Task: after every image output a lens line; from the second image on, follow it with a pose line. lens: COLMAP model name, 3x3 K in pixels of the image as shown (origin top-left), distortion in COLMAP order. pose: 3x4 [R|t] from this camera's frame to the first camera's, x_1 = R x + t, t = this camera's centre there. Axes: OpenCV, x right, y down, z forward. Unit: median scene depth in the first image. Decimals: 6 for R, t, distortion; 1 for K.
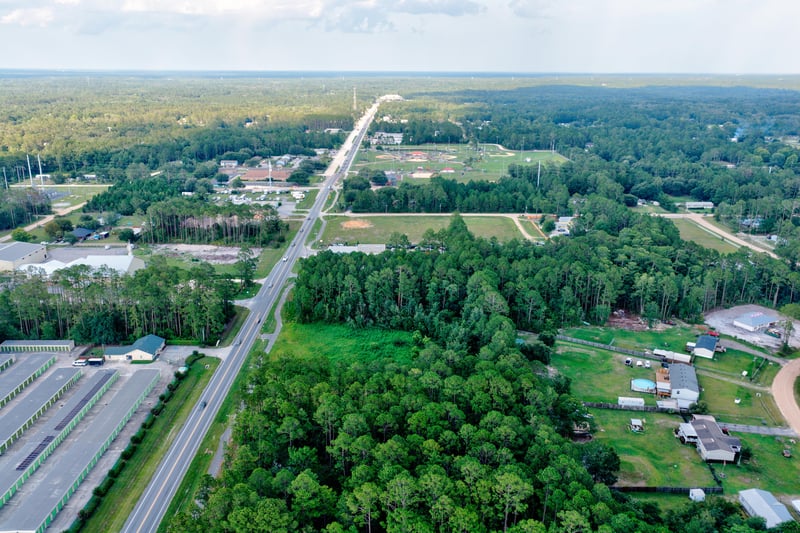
lens RADIAL K [[655.5, 0, 401.7], [0, 655.5, 264.8], [0, 0, 1]] dist [0.031457, -0.047496]
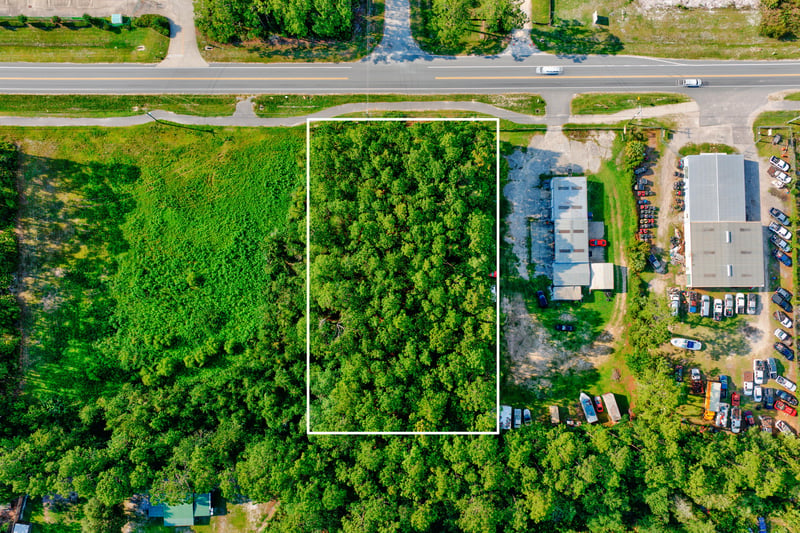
lens RADIAL K [[655.5, 0, 401.7], [0, 655.5, 264.8], [0, 0, 1]] dist [0.031457, -0.047496]
pose [[-0.007630, 0.997819, -0.065572, -0.007760], [-0.281394, 0.060782, 0.957665, -0.317696], [0.959562, 0.025759, 0.280316, 0.569434]]
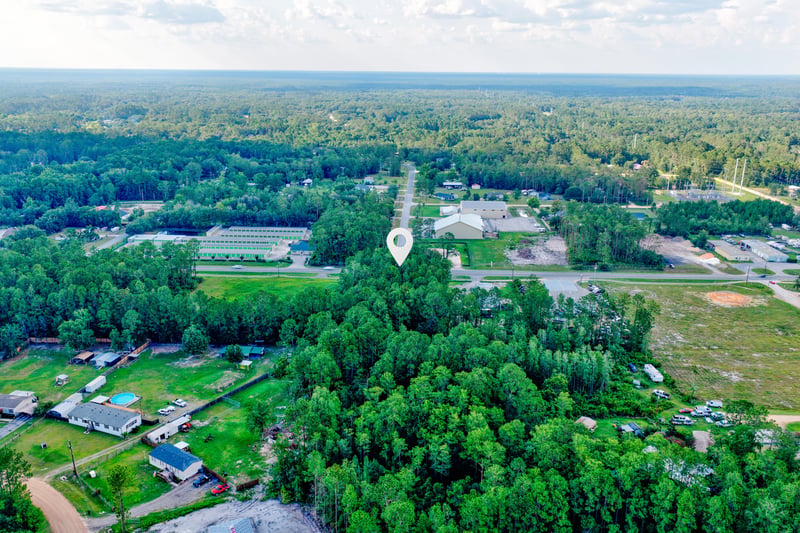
lens RADIAL K [[655.5, 0, 401.7], [0, 655.5, 264.8], [0, 0, 1]] dist [0.031457, -0.047496]
pose [[-0.046867, 0.278239, -0.959368, 0.602236], [-0.293389, 0.914228, 0.279480, -0.187587], [0.954844, 0.294567, 0.038785, 0.642354]]
